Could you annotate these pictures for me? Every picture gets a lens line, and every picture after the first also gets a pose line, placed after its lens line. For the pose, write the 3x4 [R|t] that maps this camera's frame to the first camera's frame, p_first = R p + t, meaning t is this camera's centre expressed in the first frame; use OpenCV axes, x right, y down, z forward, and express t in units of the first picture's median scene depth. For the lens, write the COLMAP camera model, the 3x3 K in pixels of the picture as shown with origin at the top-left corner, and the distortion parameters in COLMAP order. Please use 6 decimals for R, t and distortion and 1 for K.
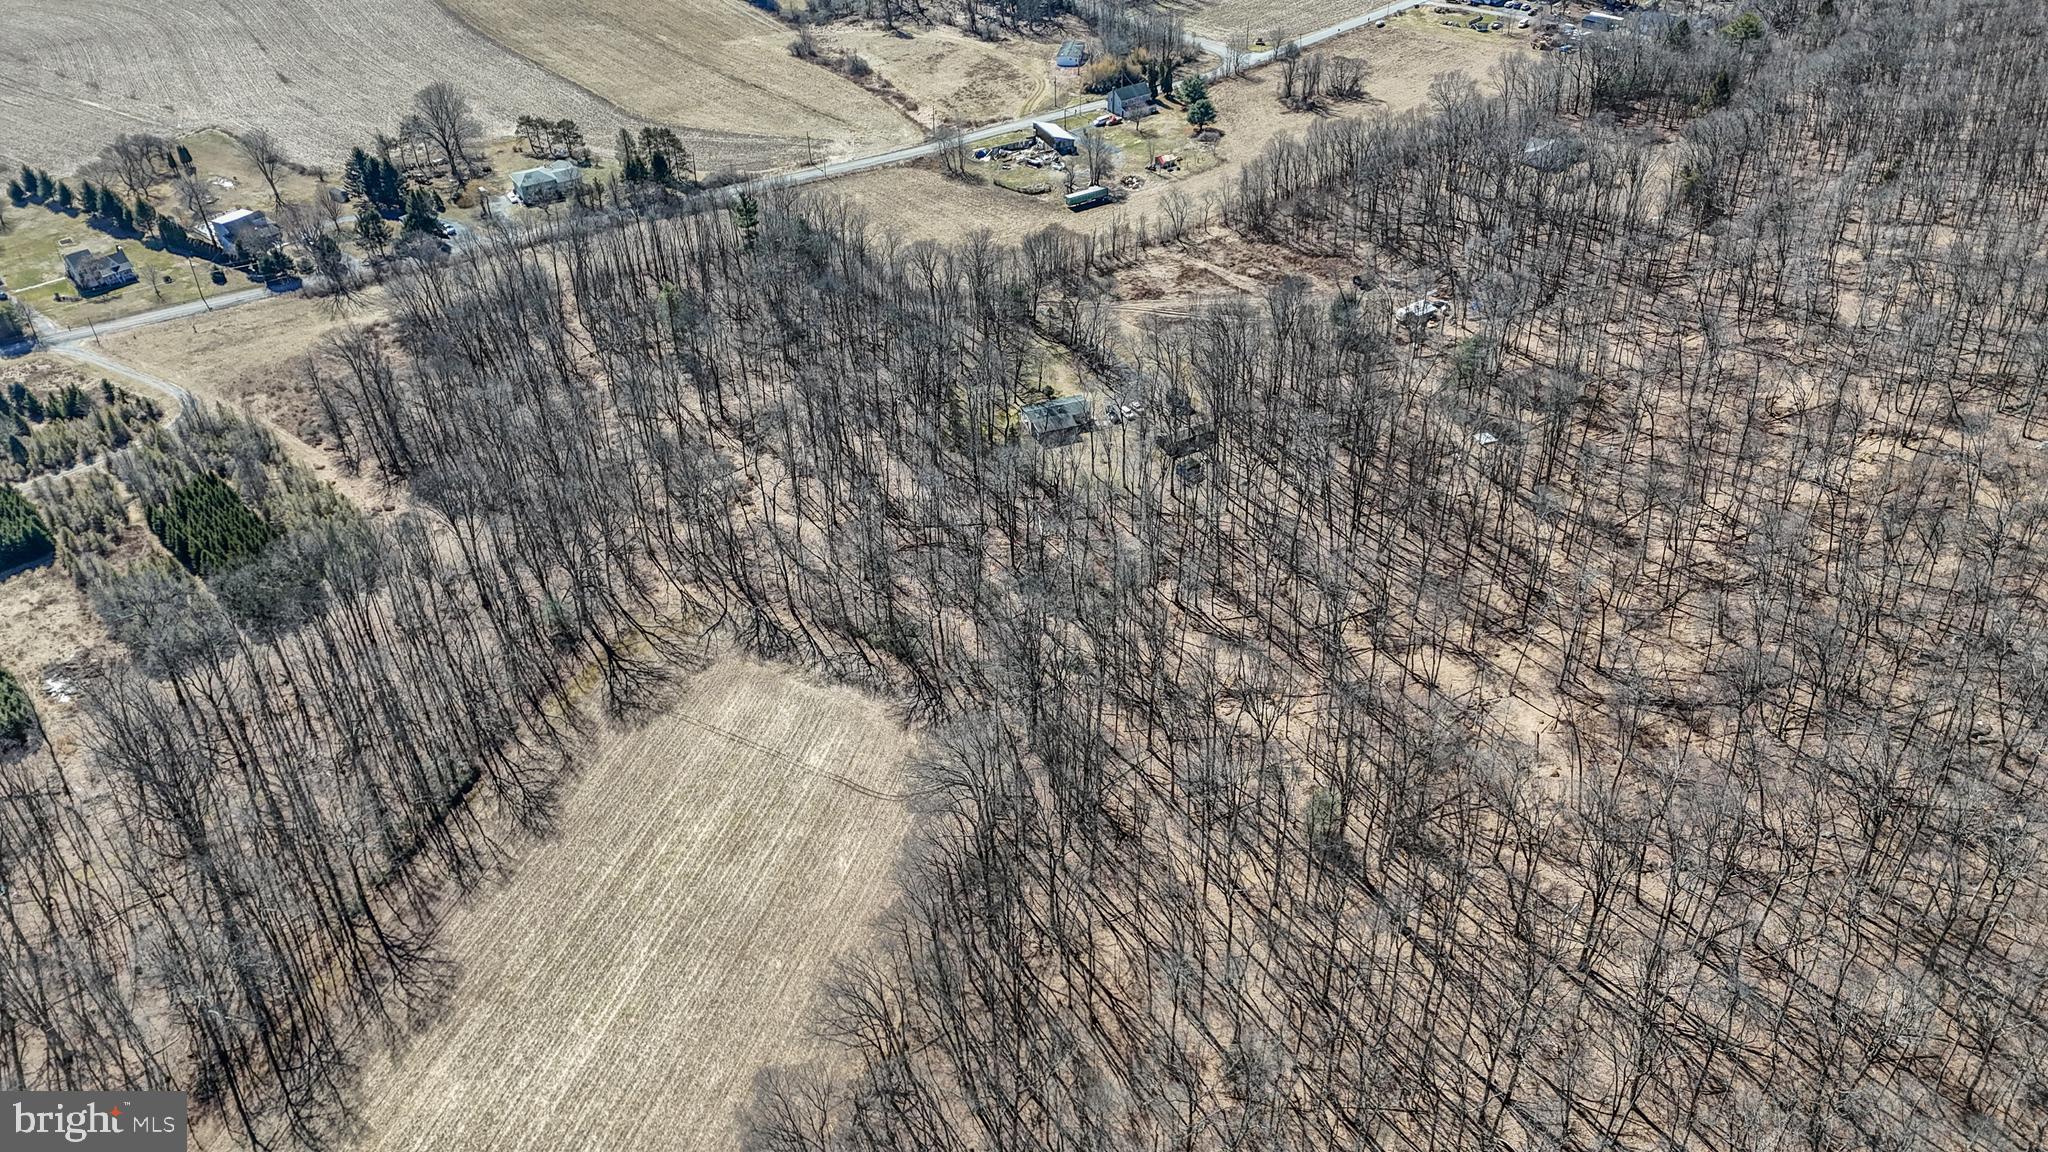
lens RADIAL K [[1495.2, 0, 1022.8], [0, 1495.2, 580.2], [0, 0, 1]] dist [0.072742, -0.057882]
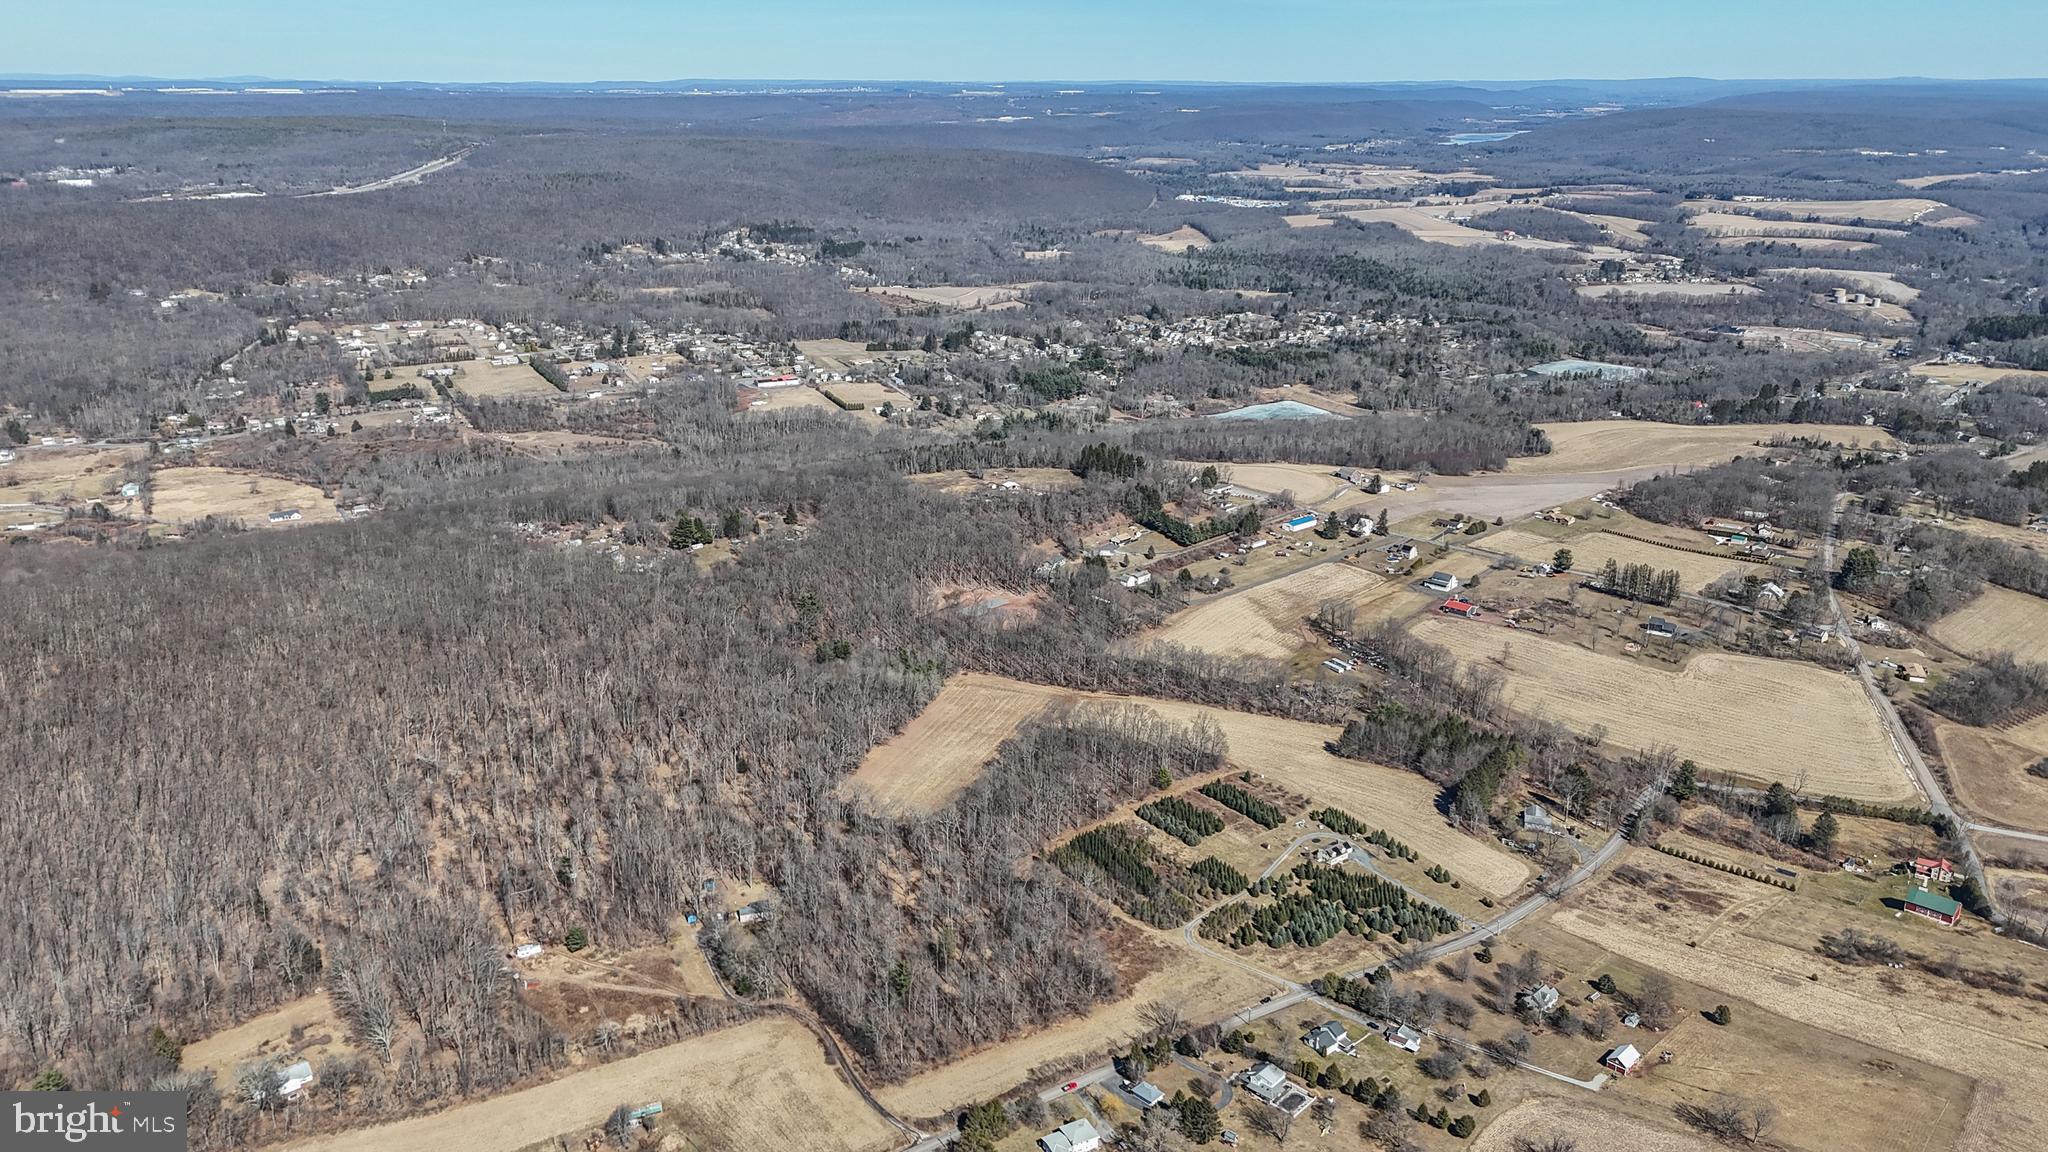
lens RADIAL K [[1493.4, 0, 1024.0], [0, 1493.4, 576.0], [0, 0, 1]] dist [0.106518, -0.125678]
pose [[-0.997563, -0.017247, 0.067602, -0.393993], [0.047679, 0.538856, 0.841048, -1.723130], [-0.050933, 0.842222, -0.536720, 1.424237]]
